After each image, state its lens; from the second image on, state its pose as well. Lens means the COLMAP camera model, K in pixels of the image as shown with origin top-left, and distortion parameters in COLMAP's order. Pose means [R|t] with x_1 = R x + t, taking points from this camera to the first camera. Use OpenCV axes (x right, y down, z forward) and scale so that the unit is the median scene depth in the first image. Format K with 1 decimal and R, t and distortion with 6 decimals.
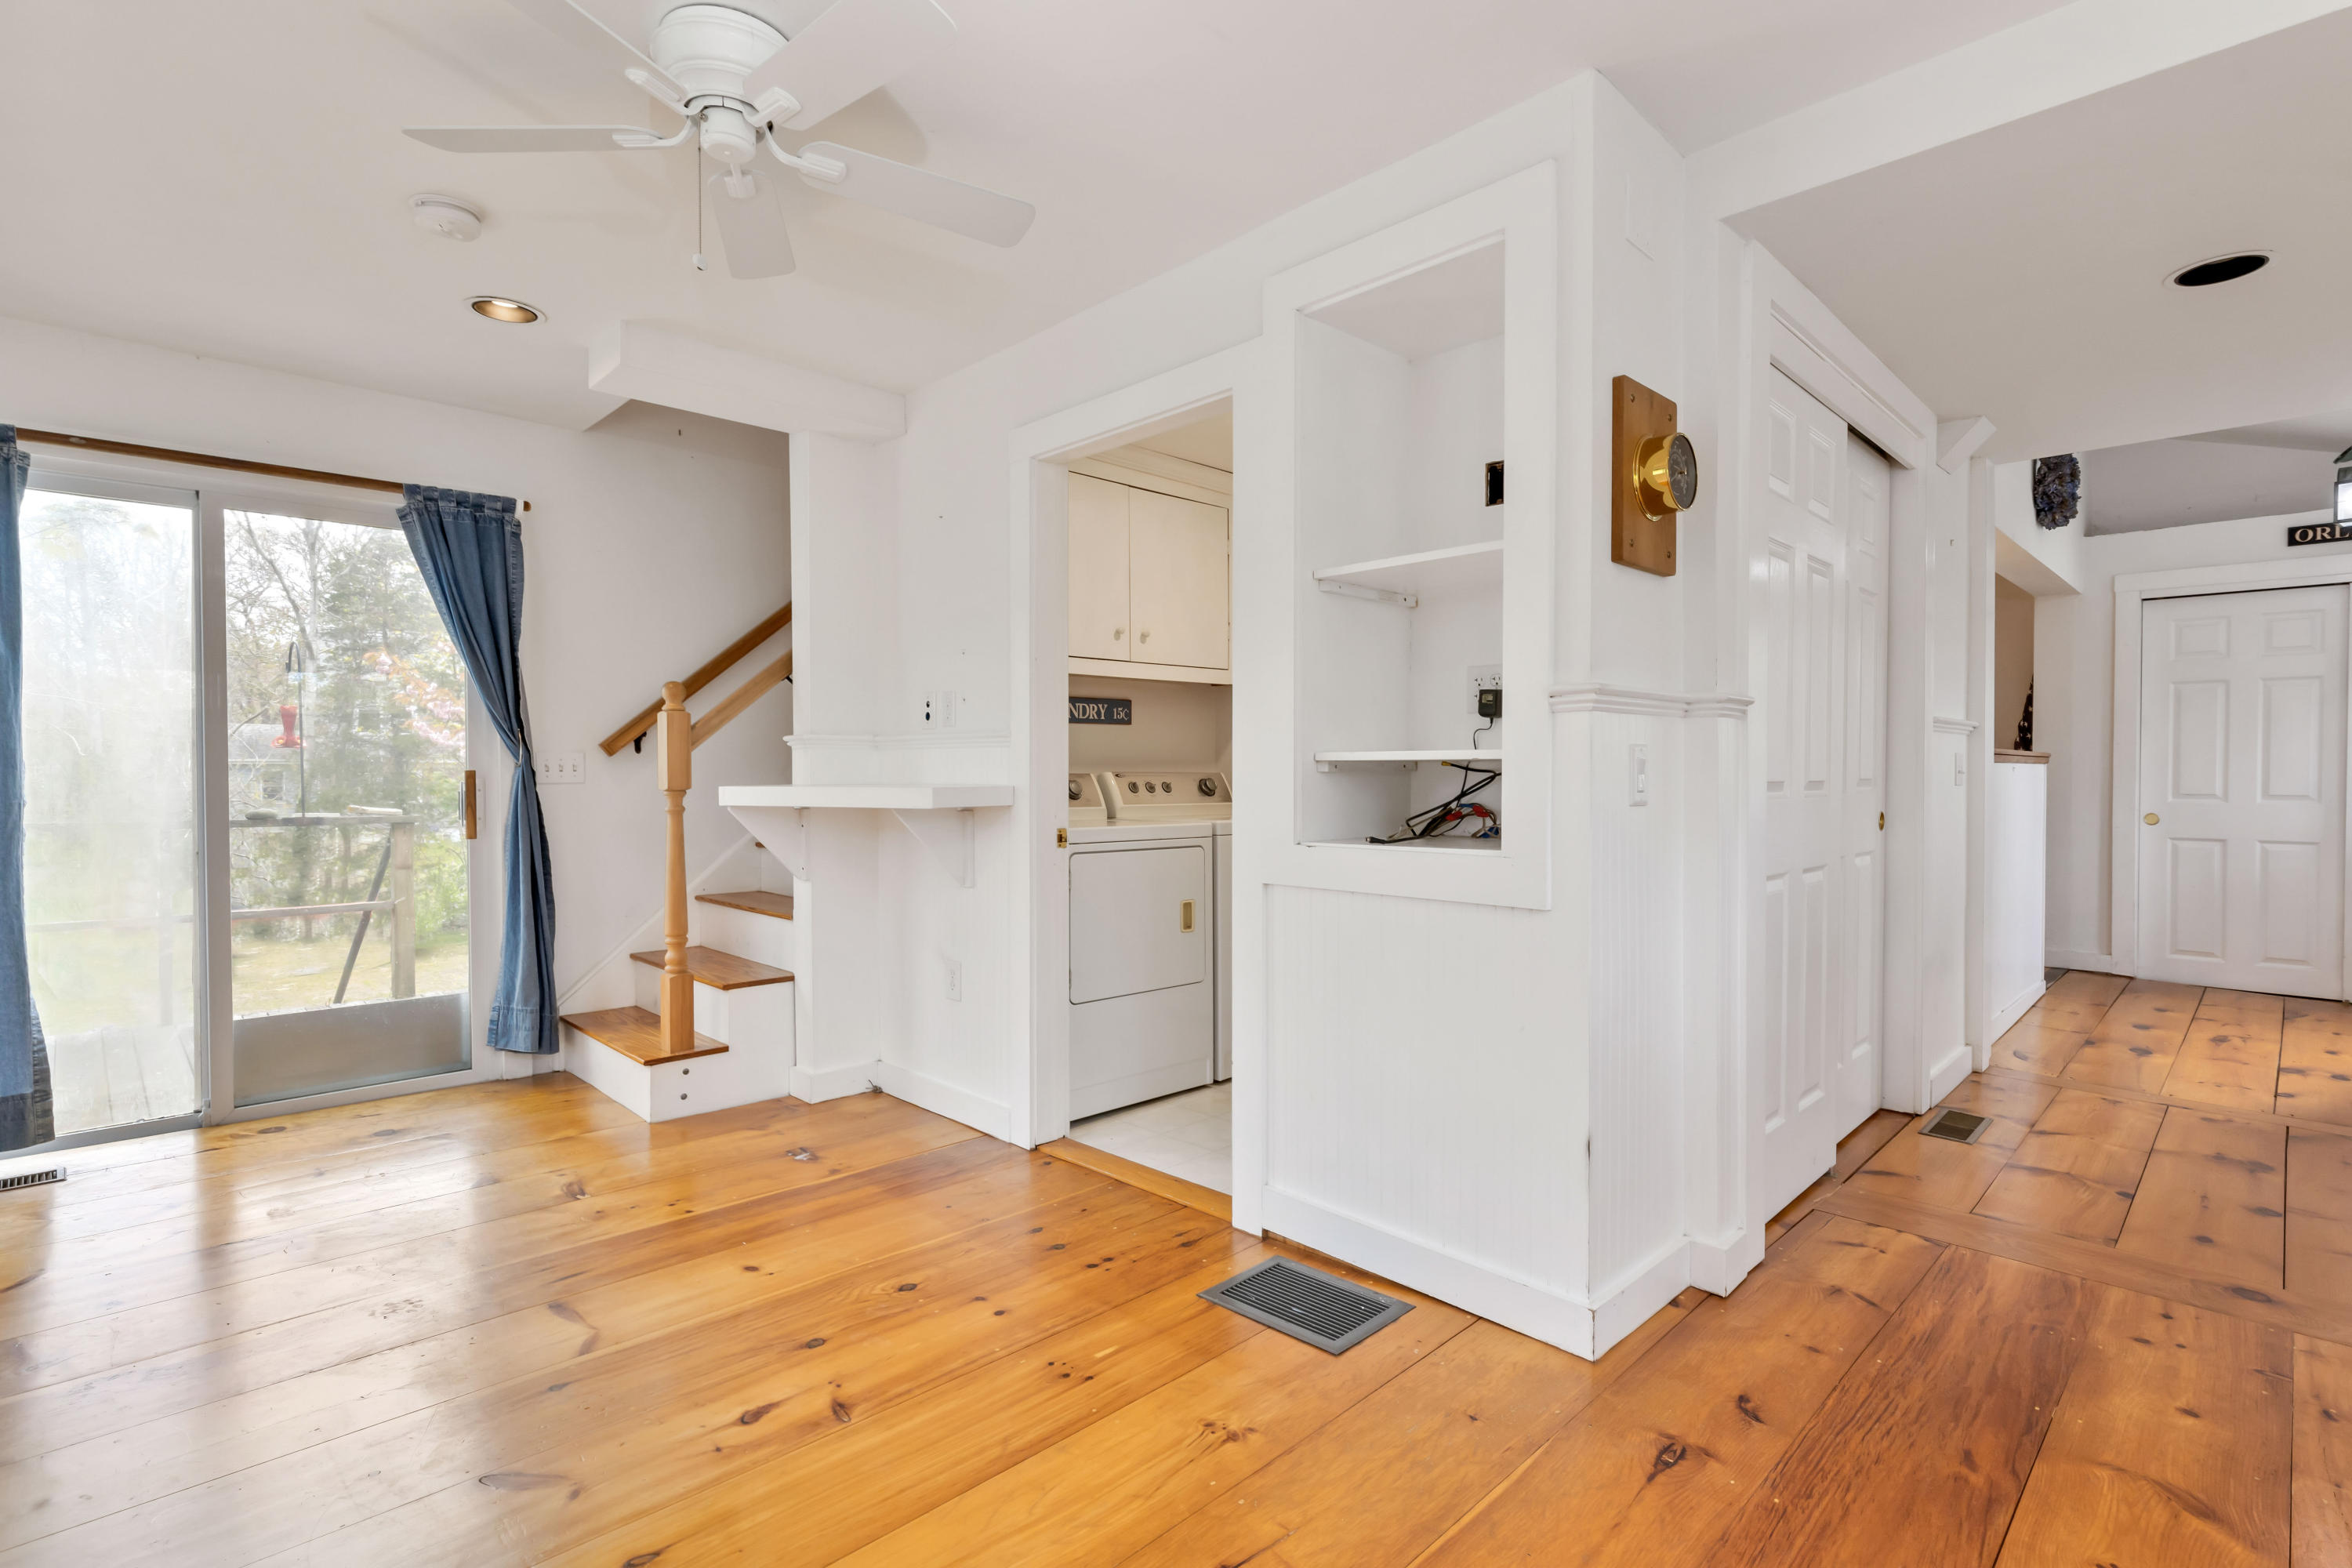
lens RADIAL K [[1100.2, 0, 1167.1], [0, 1100.2, 782.7], [0, 0, 1]] dist [0.002936, 0.000429]
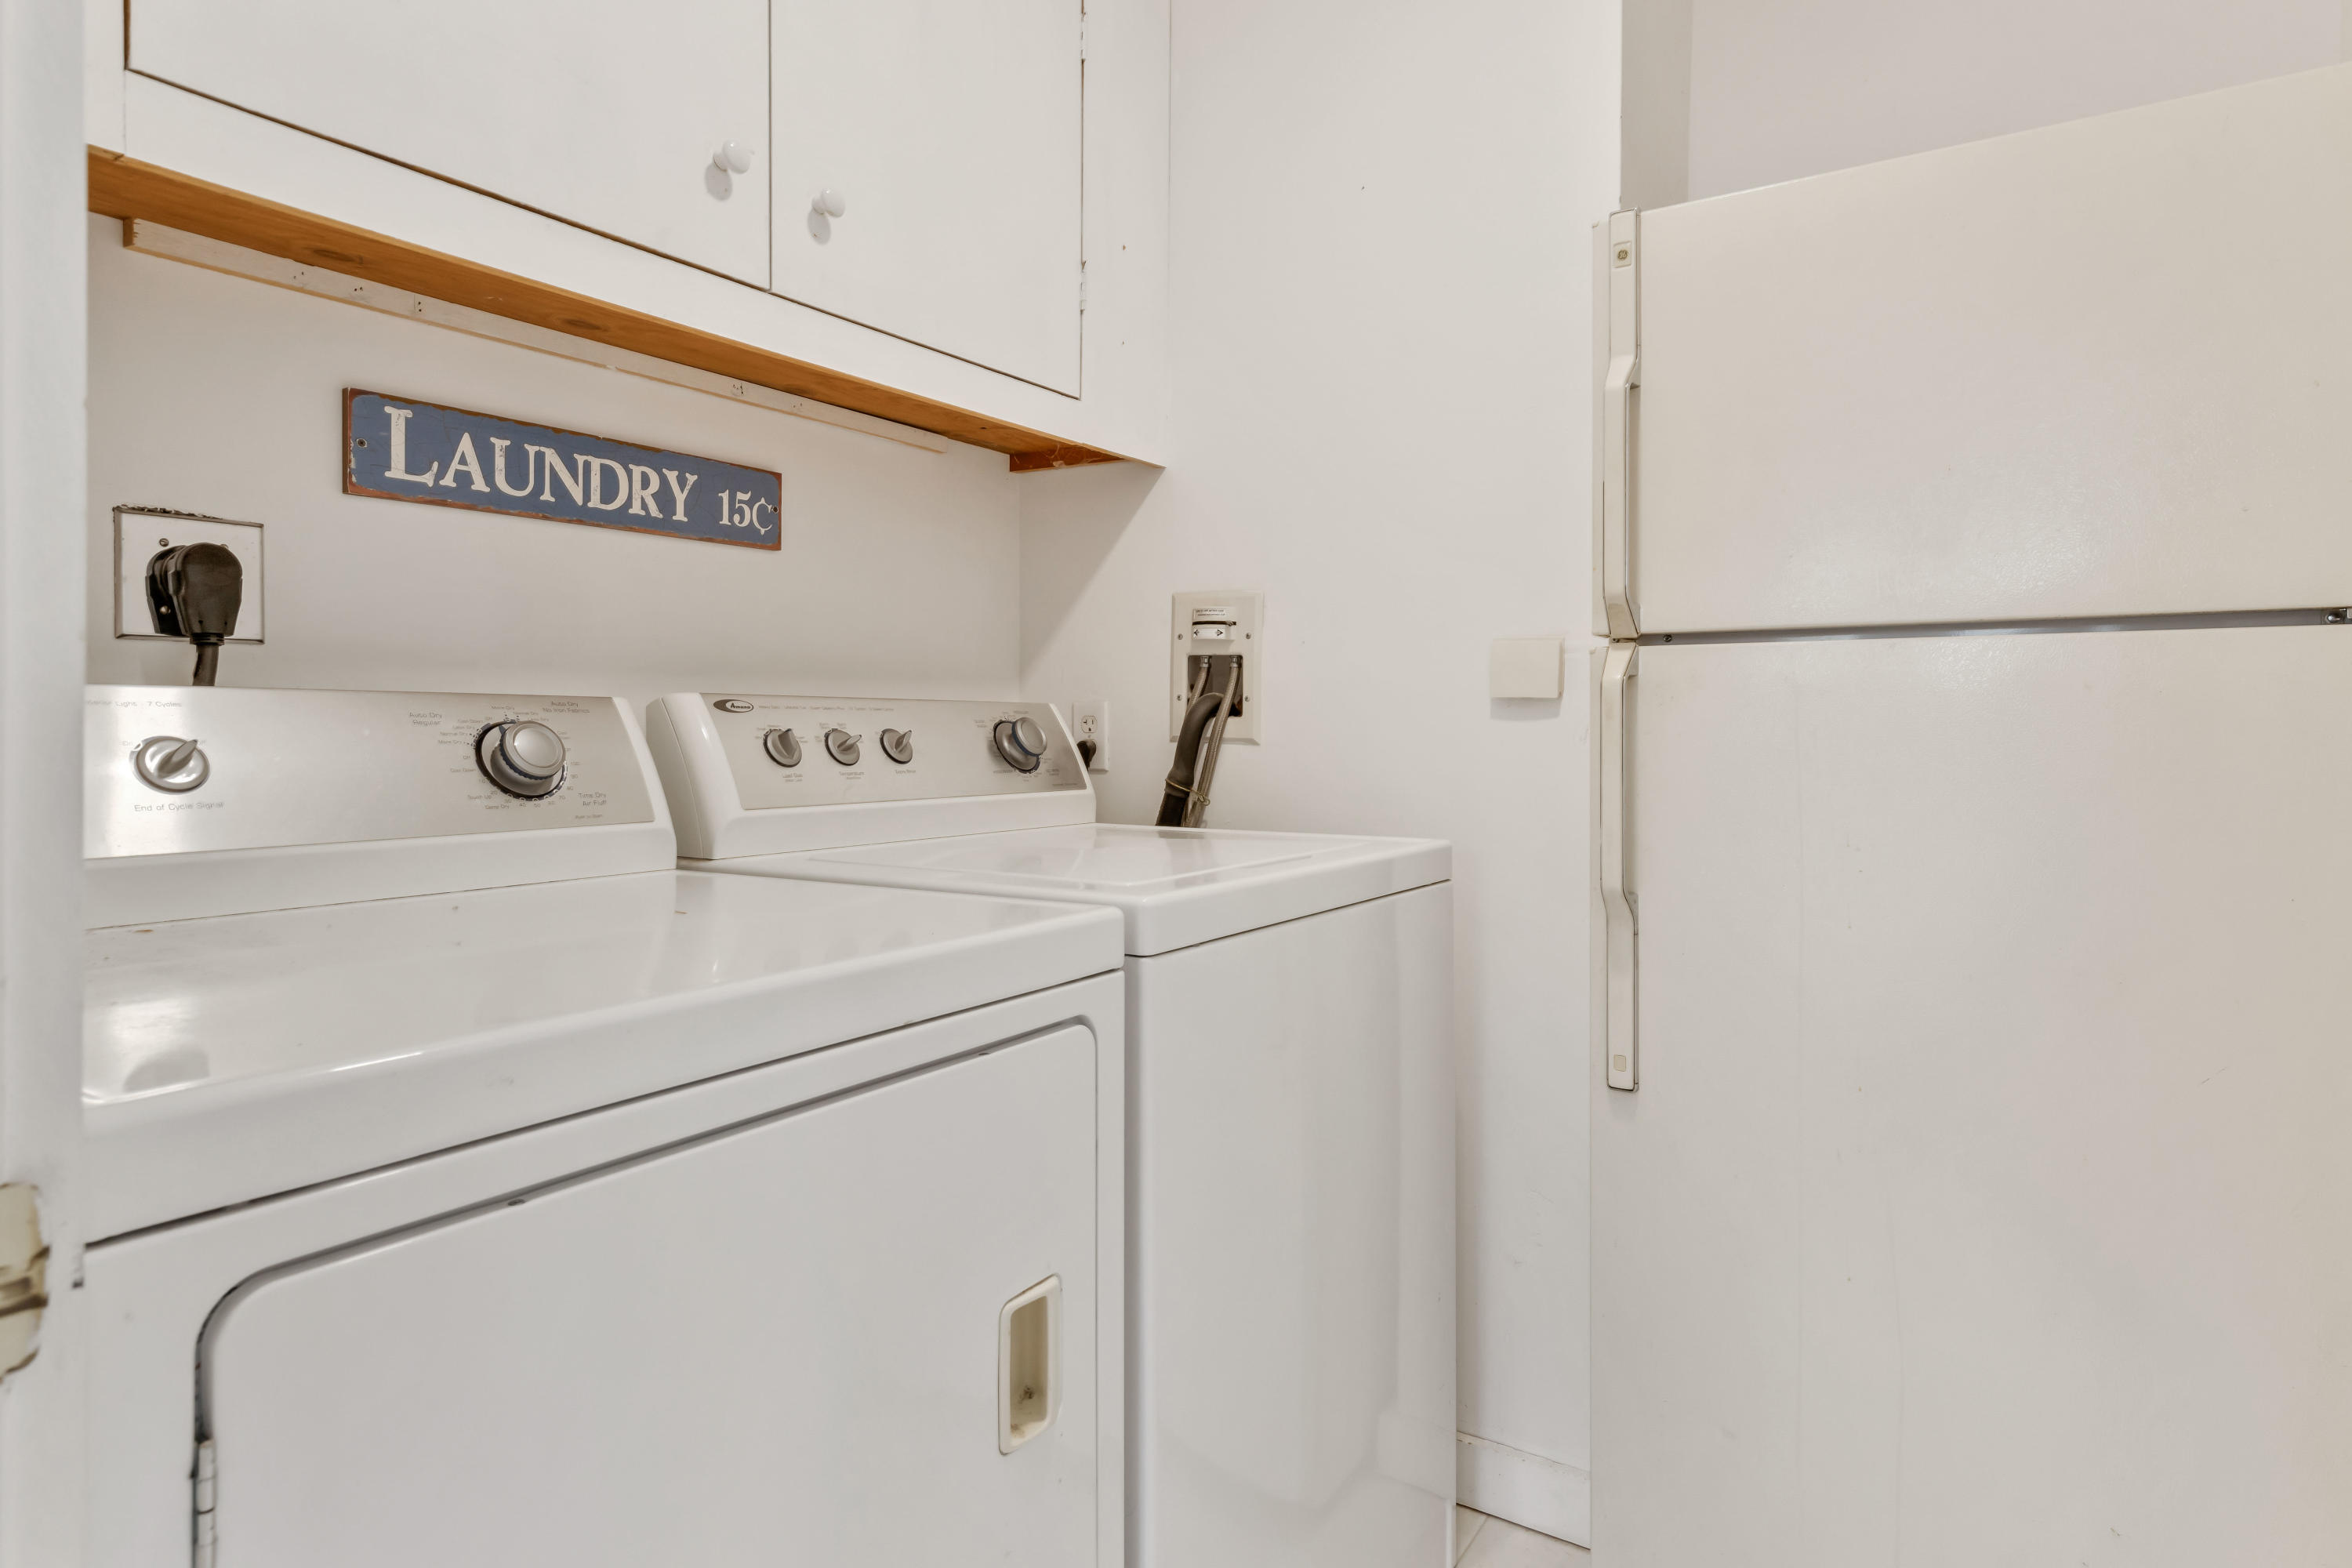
lens RADIAL K [[1289.2, 0, 1181.1], [0, 1289.2, 721.6], [0, 0, 1]] dist [-0.004309, -0.000943]
pose [[0.969388, 0.004690, 0.245490, -0.011654], [-0.002323, 0.999948, -0.009933, 0.000565], [-0.245524, 0.009059, 0.969348, 0.623859]]
